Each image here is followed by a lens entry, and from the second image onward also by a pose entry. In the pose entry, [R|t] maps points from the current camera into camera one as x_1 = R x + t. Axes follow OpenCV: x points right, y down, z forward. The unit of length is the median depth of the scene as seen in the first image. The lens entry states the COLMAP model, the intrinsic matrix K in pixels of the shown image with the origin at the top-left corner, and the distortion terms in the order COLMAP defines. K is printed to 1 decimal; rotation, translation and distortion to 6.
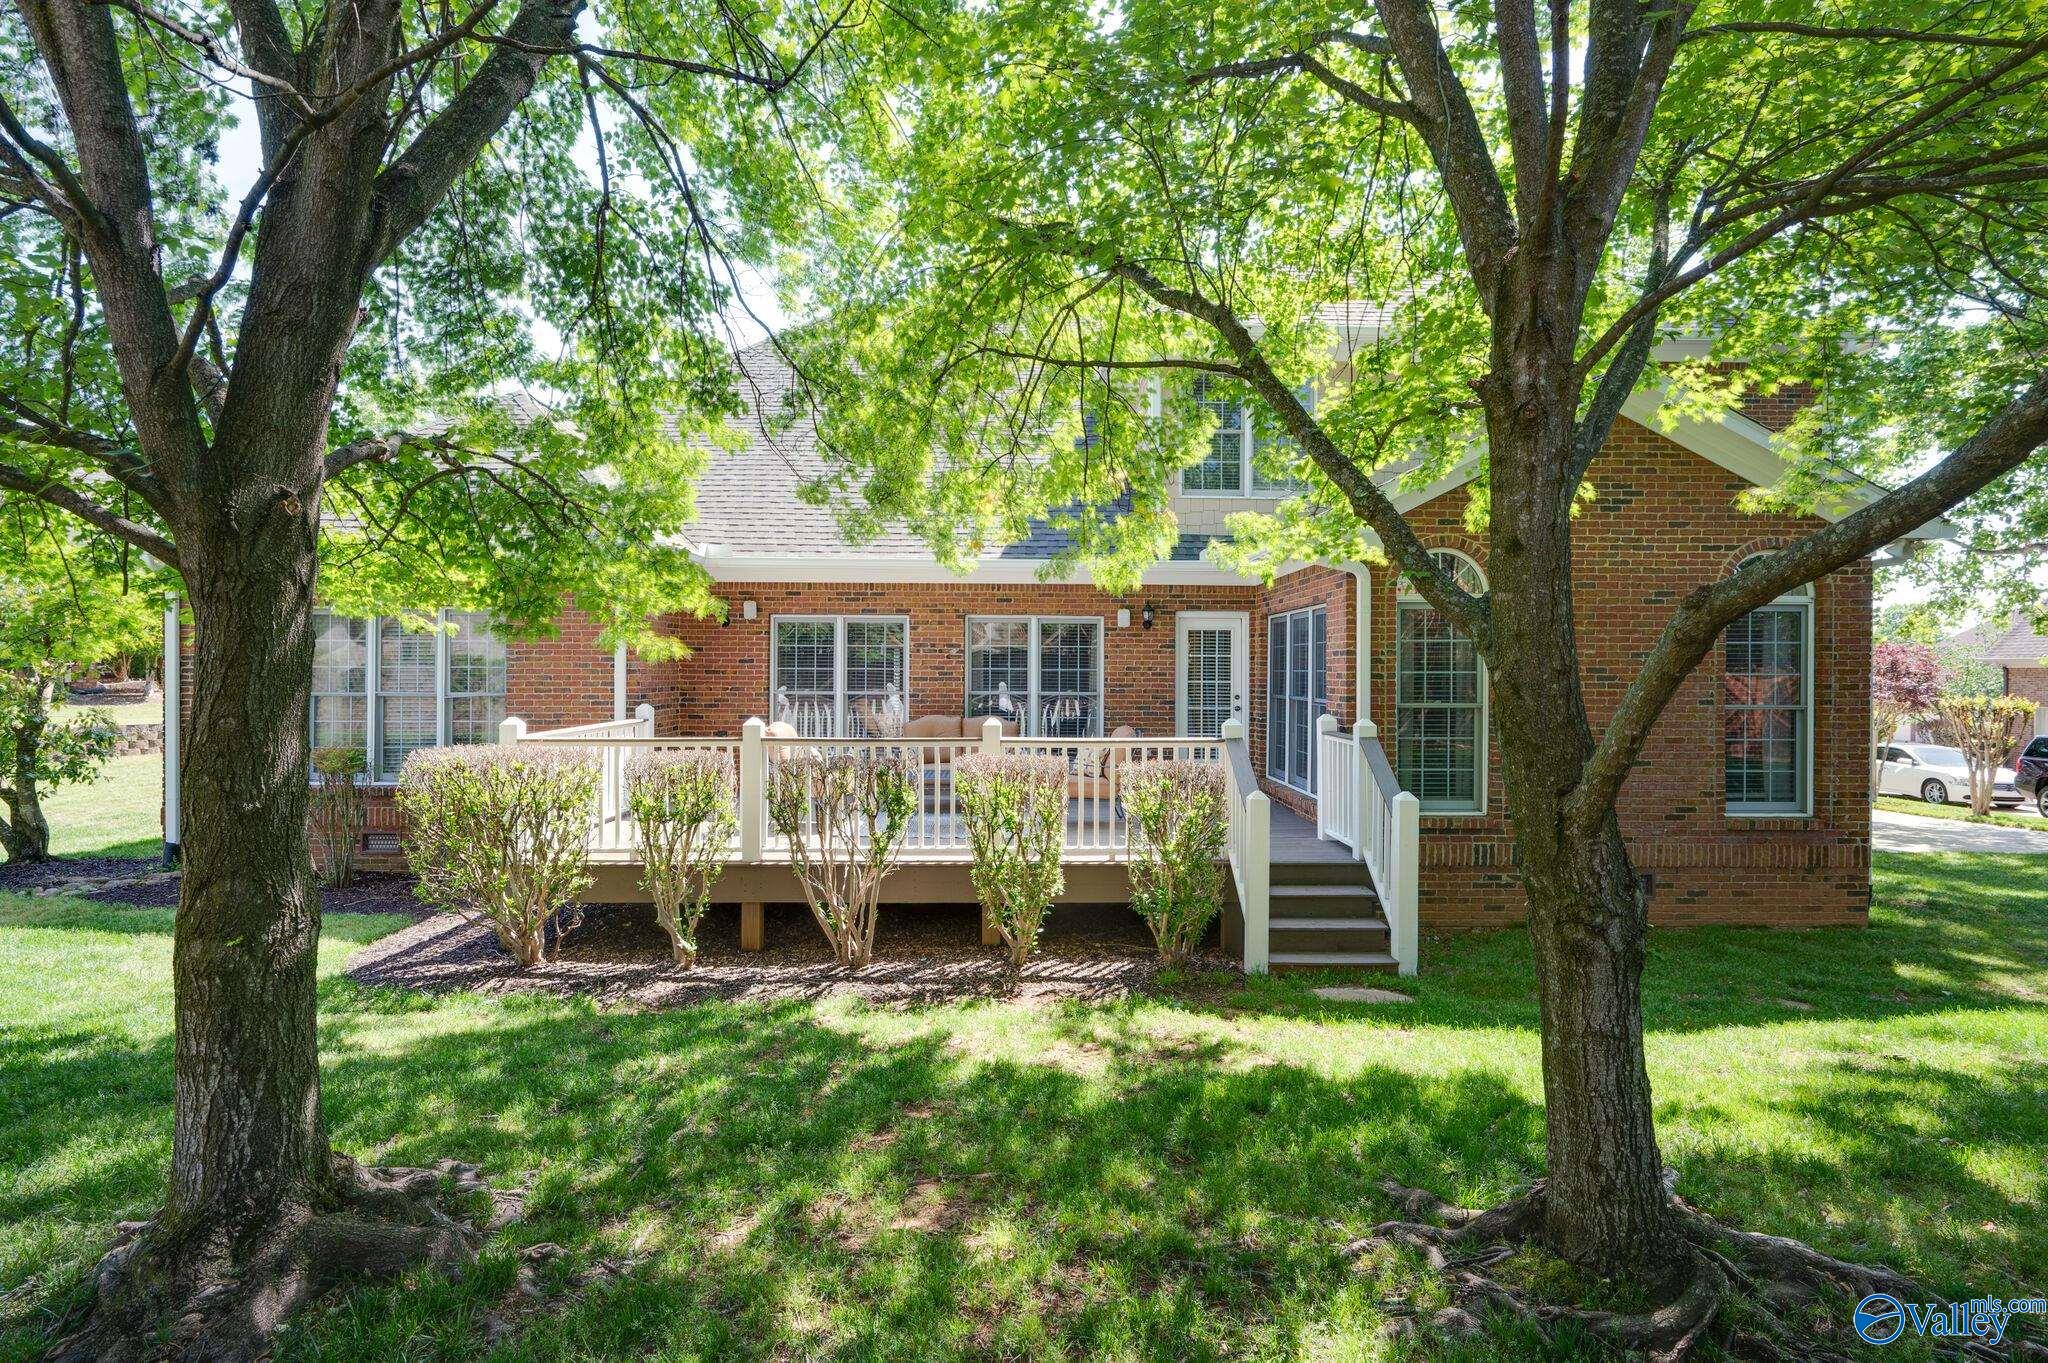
lens RADIAL K [[914.5, 0, 1027.7], [0, 914.5, 684.2], [0, 0, 1]] dist [0.001213, -0.000041]
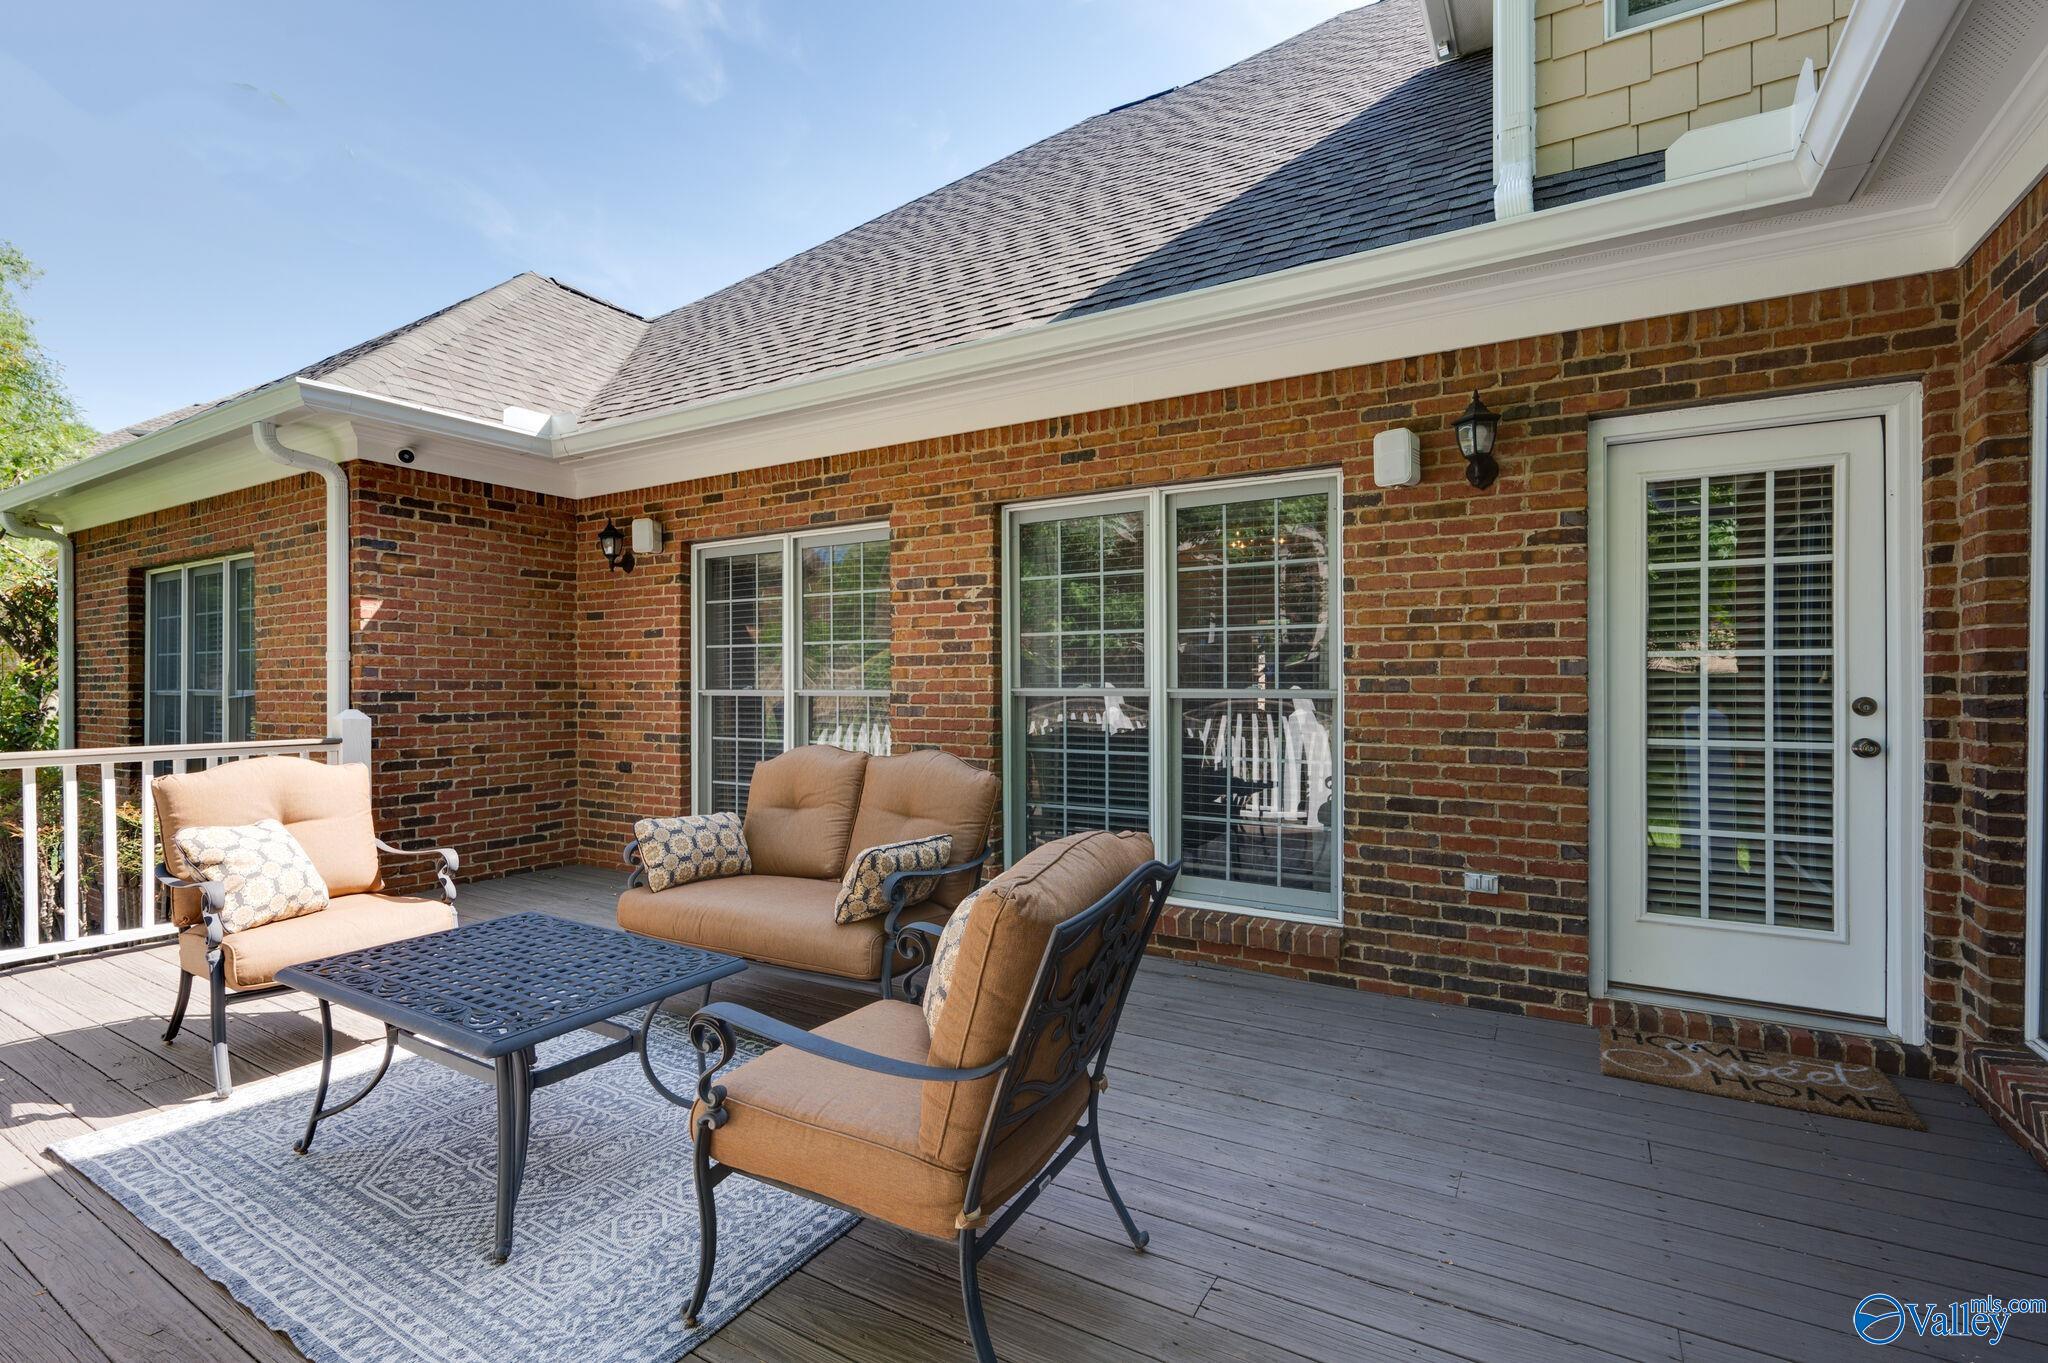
lens RADIAL K [[914.5, 0, 1023.2], [0, 914.5, 685.2], [0, 0, 1]] dist [0.001213, -0.000041]
pose [[0.870952, -0.004715, -0.491346, 0.146130], [0.004772, 0.999988, -0.001137, 0.007025], [0.491345, -0.001355, 0.870964, 0.644897]]
